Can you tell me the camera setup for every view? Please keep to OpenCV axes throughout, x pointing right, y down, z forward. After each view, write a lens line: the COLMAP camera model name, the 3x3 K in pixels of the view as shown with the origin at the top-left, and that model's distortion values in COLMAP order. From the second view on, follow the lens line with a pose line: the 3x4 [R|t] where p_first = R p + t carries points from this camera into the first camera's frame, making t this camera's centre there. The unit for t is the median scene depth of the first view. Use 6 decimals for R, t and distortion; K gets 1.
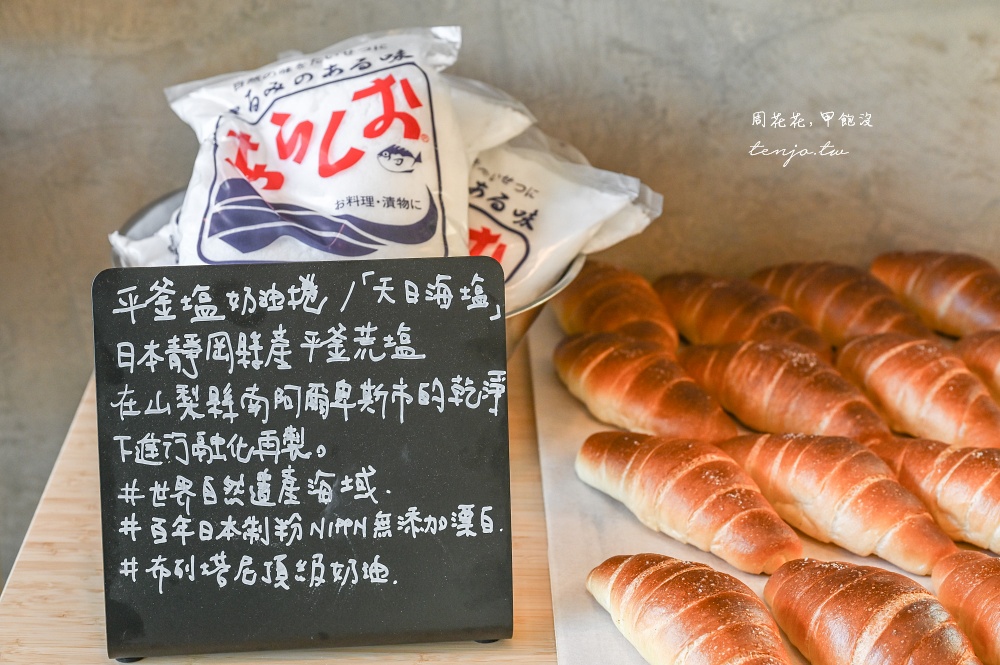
lens RADIAL K [[1970.5, 0, 499.3], [0, 1970.5, 333.0], [0, 0, 1]] dist [-0.330584, 0.000000]
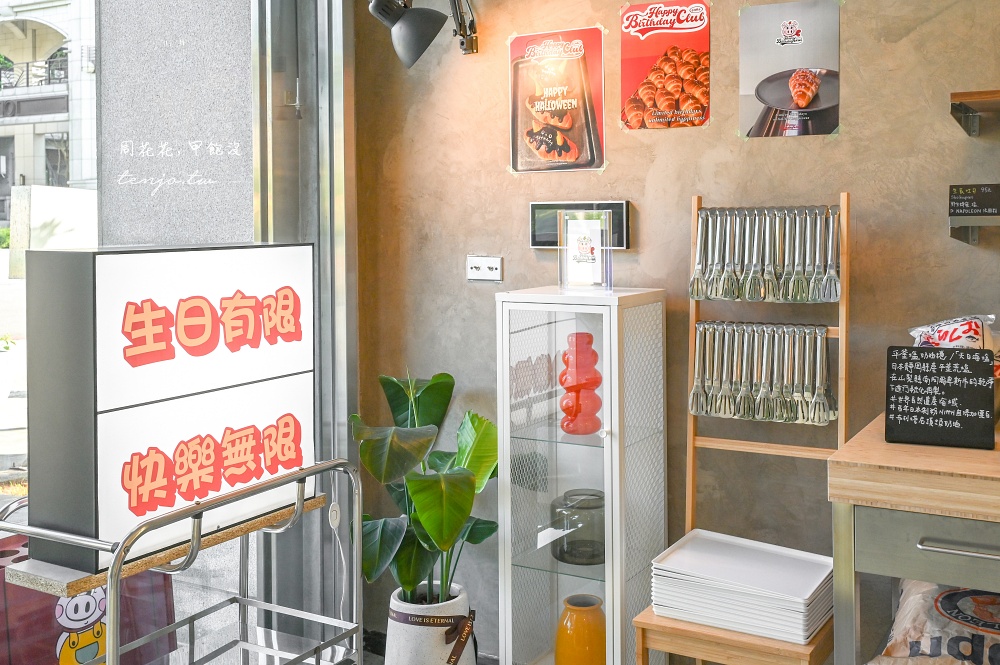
lens RADIAL K [[1057.4, 0, 499.6], [0, 1057.4, 328.0], [0, 0, 1]] dist [0.010779, 0.000000]
pose [[0.855235, 0.001945, -0.518237, 0.268087], [-0.154128, 0.955699, -0.250768, 0.636381], [0.494791, 0.294341, 0.817646, -1.337111]]
